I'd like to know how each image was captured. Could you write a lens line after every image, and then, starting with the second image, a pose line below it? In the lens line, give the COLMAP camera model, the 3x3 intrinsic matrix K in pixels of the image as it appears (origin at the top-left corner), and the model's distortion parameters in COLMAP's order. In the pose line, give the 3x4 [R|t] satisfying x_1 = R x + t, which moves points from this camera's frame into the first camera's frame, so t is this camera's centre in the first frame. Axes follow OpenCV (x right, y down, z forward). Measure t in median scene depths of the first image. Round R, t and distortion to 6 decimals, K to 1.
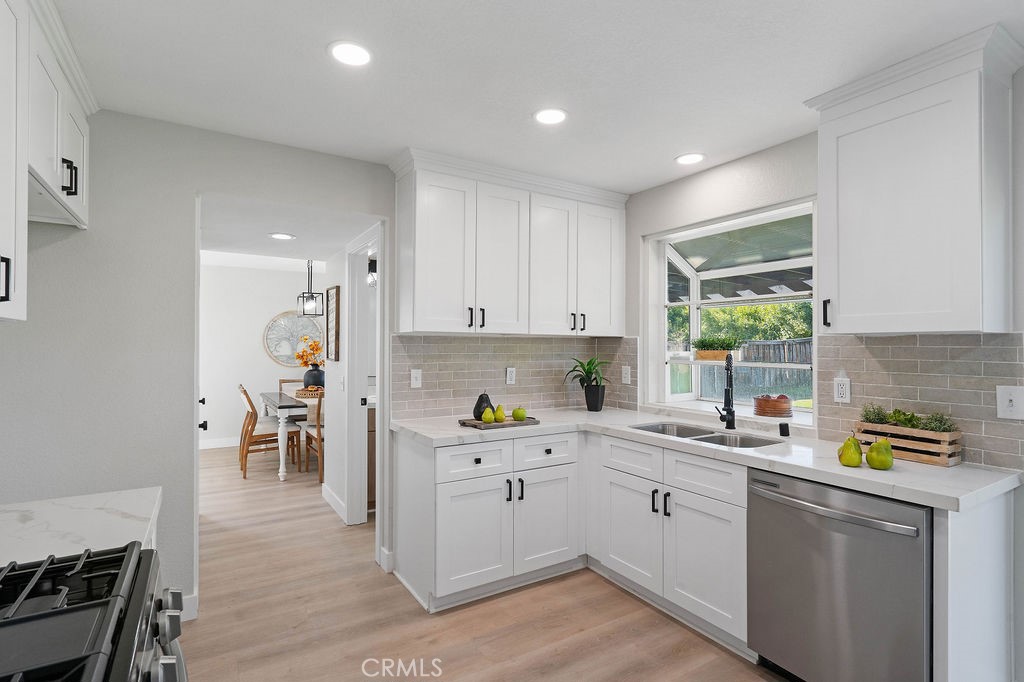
lens RADIAL K [[495.2, 0, 496.7], [0, 495.2, 342.9], [0, 0, 1]] dist [-0.003609, -0.000220]
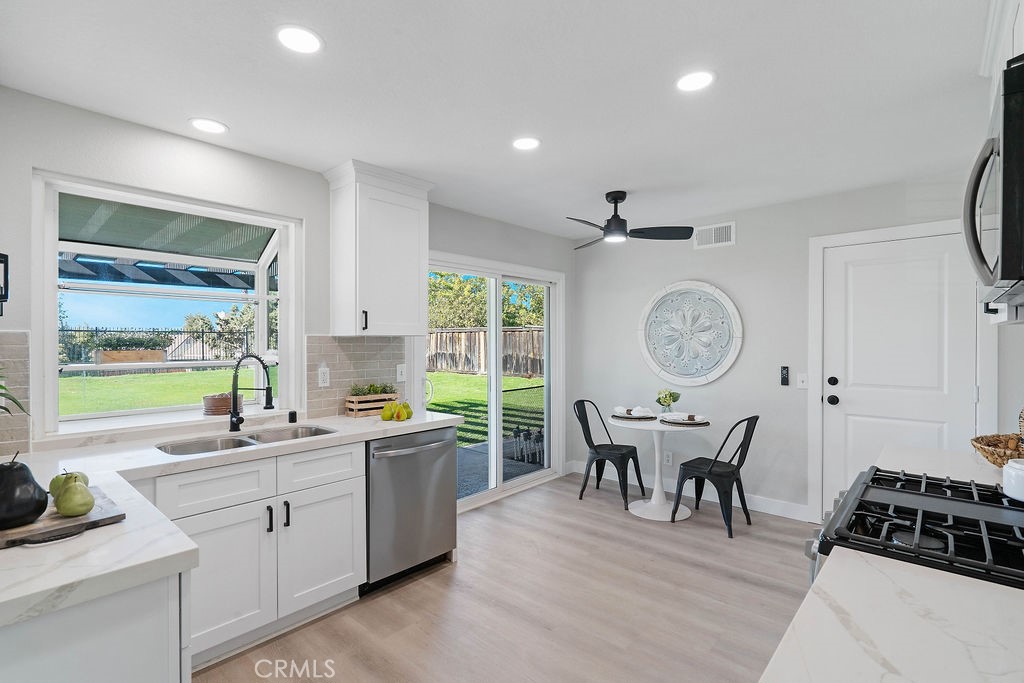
lens RADIAL K [[487.9, 0, 512.0], [0, 487.9, 341.5], [0, 0, 1]] dist [0.002282, 0.000855]
pose [[-0.296732, -0.004711, 0.954949, -0.722909], [-0.007427, 0.999969, 0.002625, -0.007412], [-0.954932, -0.006313, -0.296758, 0.942778]]
